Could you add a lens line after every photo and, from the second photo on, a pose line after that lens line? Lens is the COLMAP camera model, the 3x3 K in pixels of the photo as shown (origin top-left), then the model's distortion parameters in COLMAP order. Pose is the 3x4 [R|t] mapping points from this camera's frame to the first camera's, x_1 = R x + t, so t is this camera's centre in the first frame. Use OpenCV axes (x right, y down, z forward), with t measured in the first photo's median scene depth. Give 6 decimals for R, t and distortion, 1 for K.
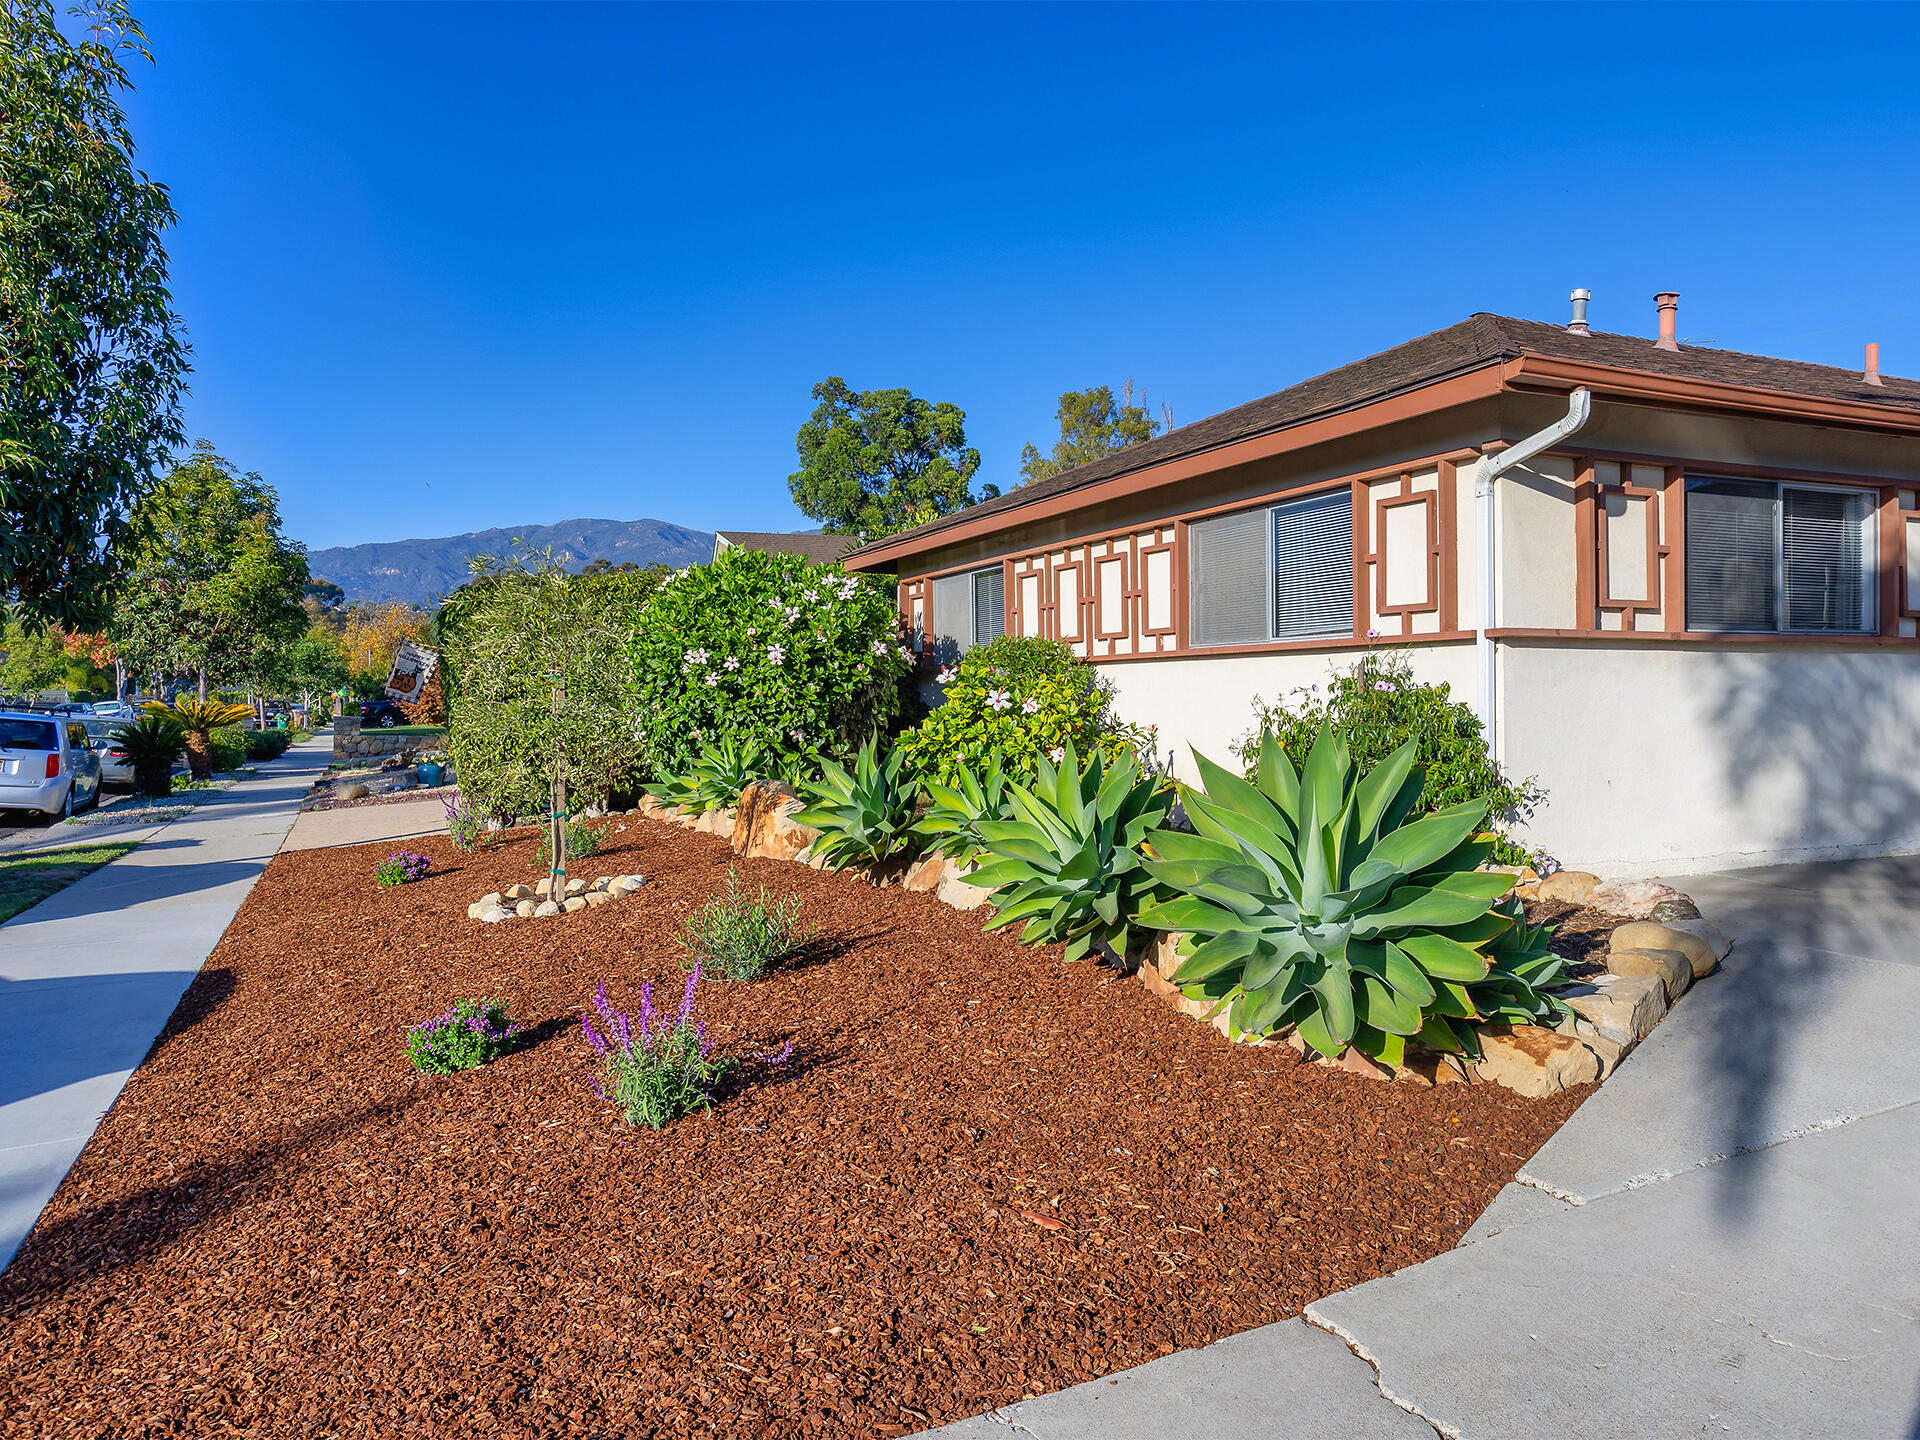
lens RADIAL K [[1332.6, 0, 960.0], [0, 1332.6, 720.0], [0, 0, 1]] dist [-0.054734, 0.067083]
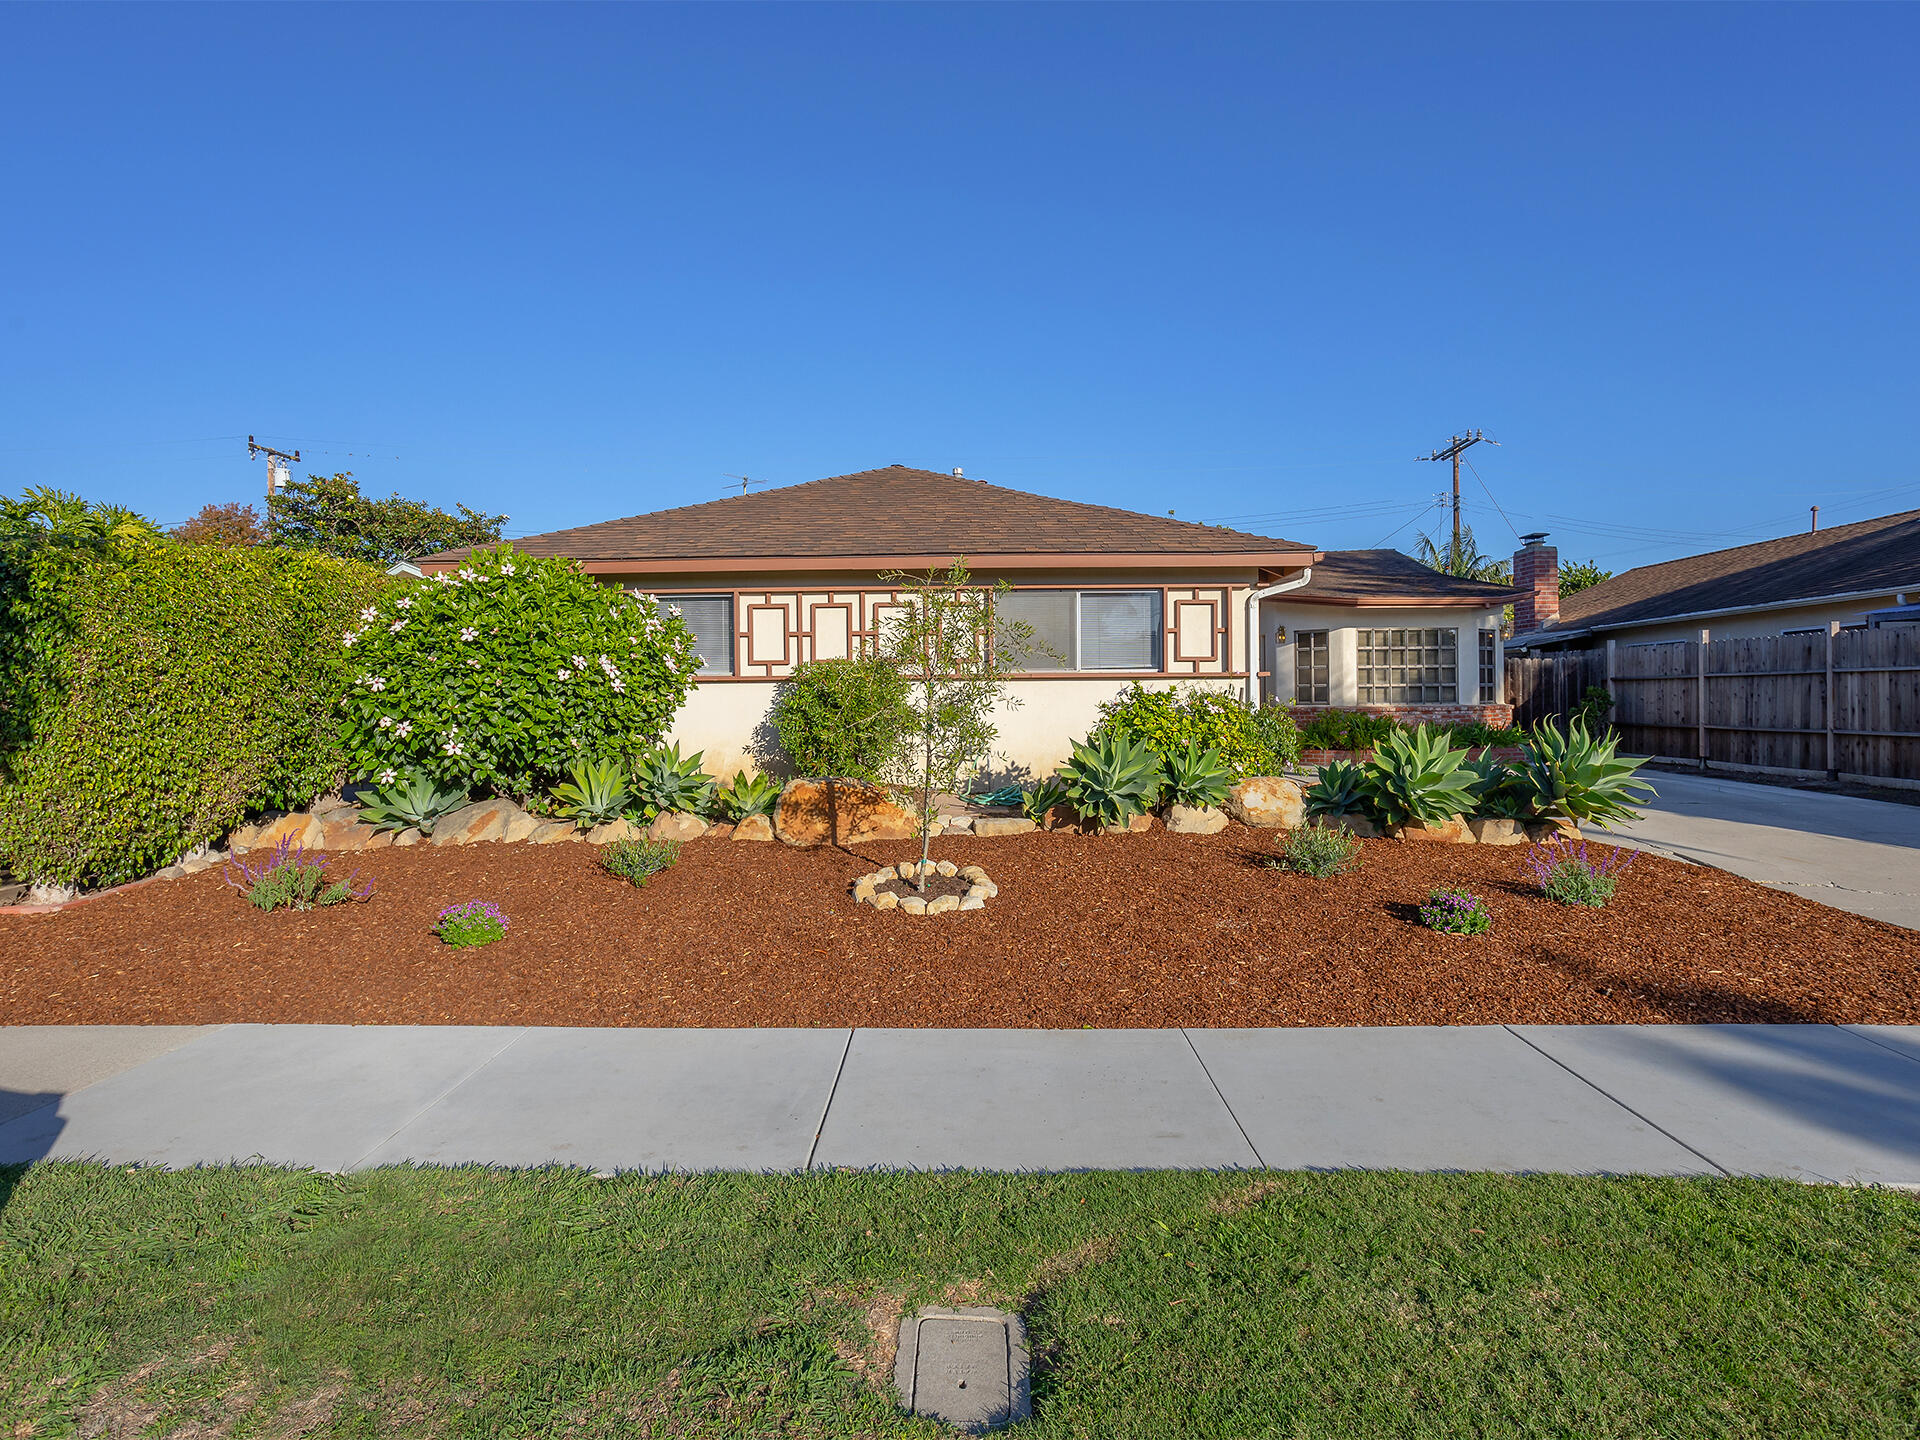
lens RADIAL K [[1038.3, 0, 960.0], [0, 1038.3, 720.0], [0, 0, 1]] dist [-0.018483, 0.000416]
pose [[0.432508, -0.010718, 0.901566, -1.125945], [0.017130, 0.999847, 0.003669, -0.006240], [-0.901467, 0.013857, 0.432625, 0.631188]]
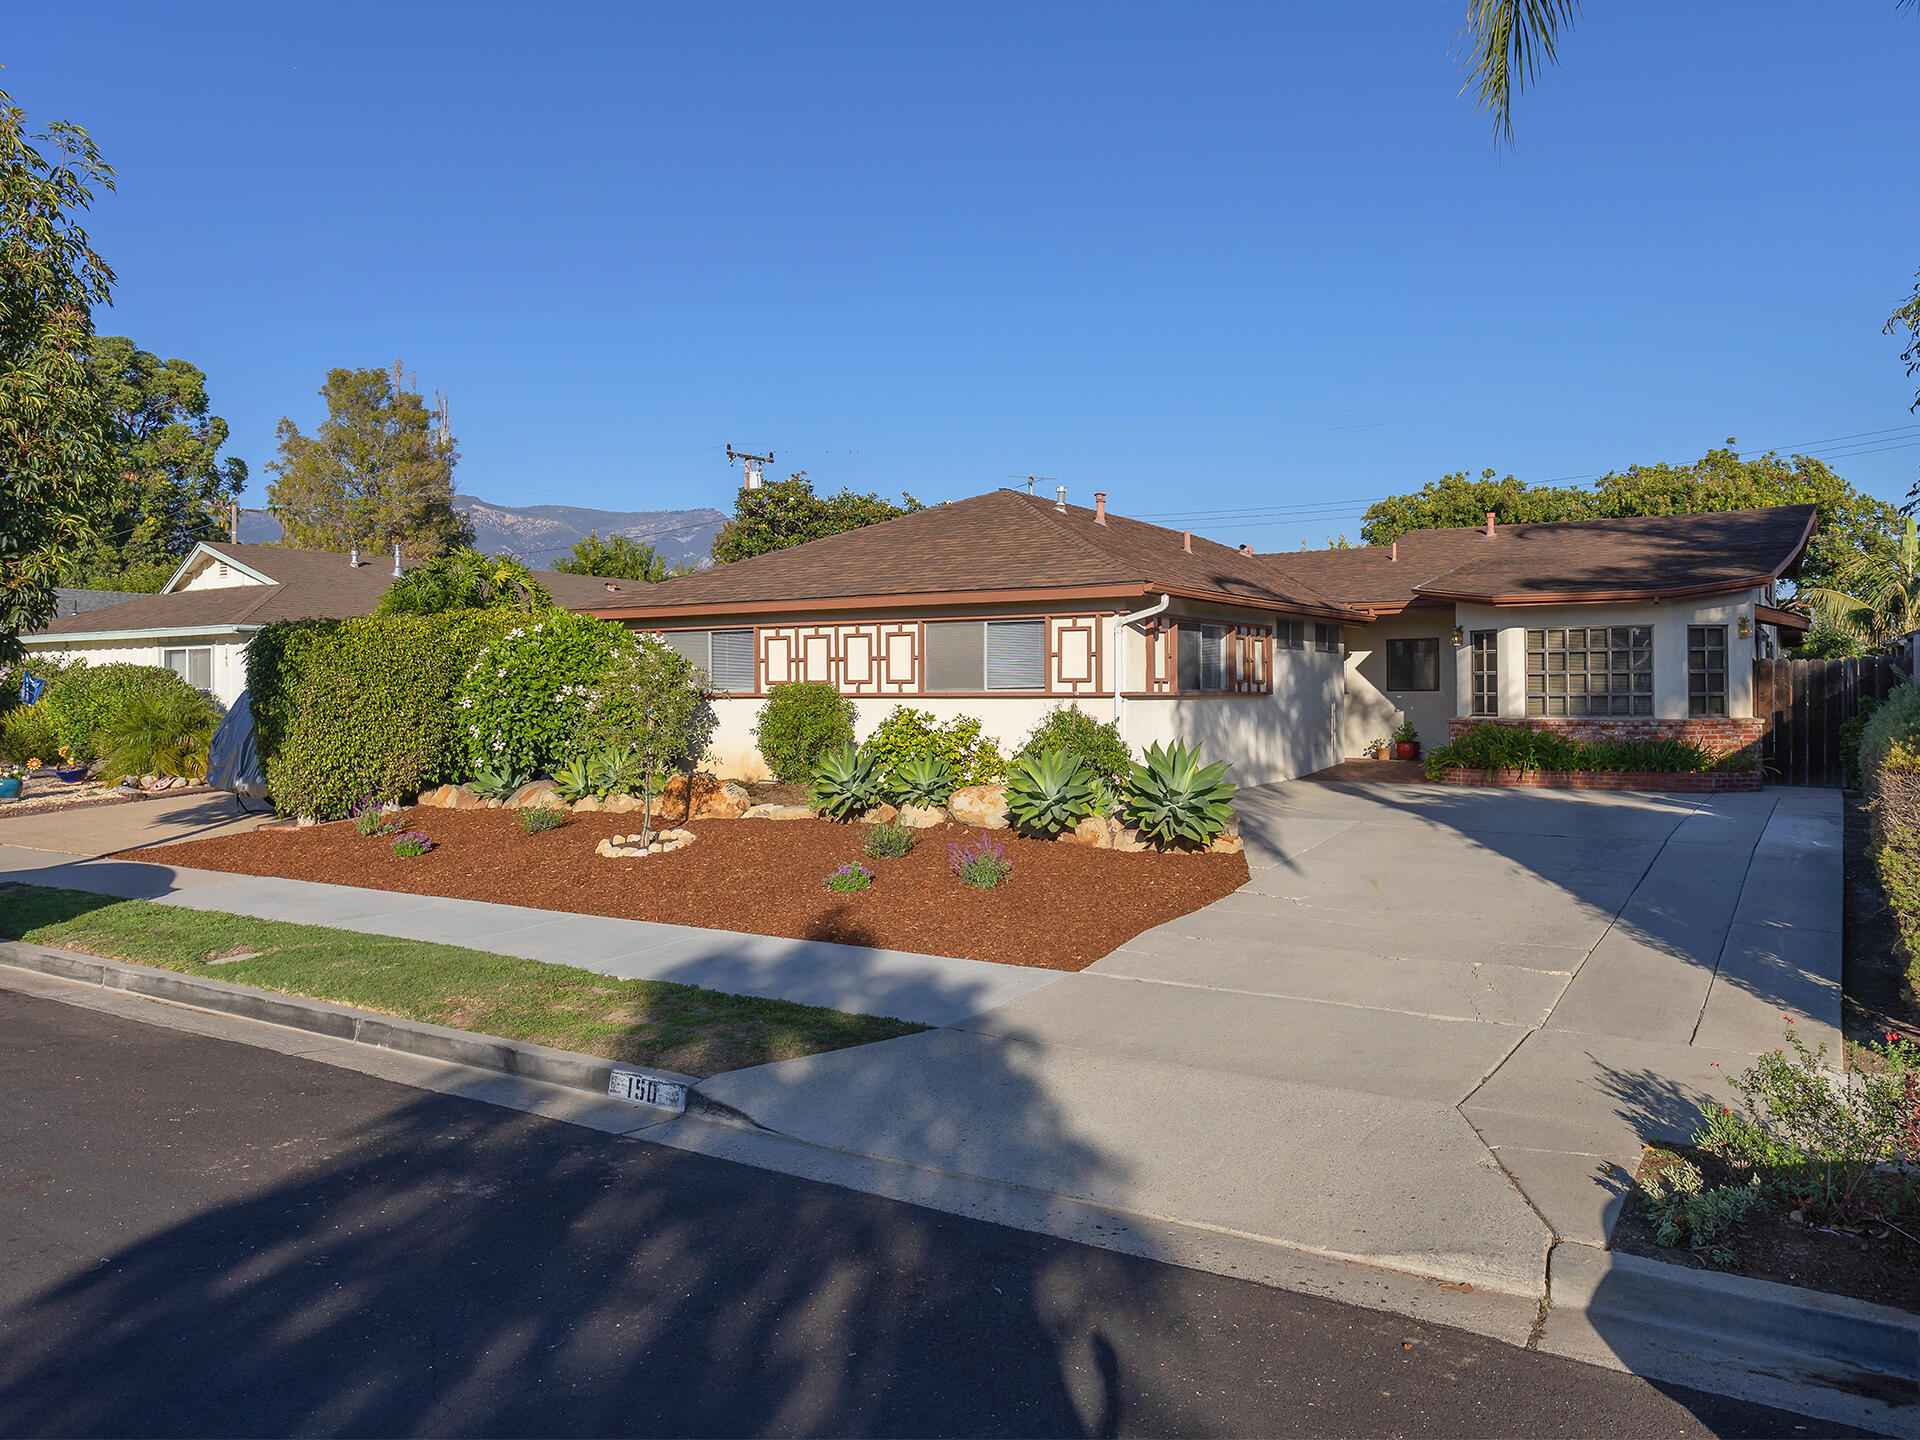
lens RADIAL K [[1372.5, 0, 1016.4], [0, 1372.5, 689.5], [0, 0, 1]] dist [-0.050511, 0.075869]
pose [[0.821155, 0.004617, 0.570687, -0.959238], [0.006187, 0.999837, -0.016991, -0.030120], [-0.570672, 0.017482, 0.820992, -0.727724]]
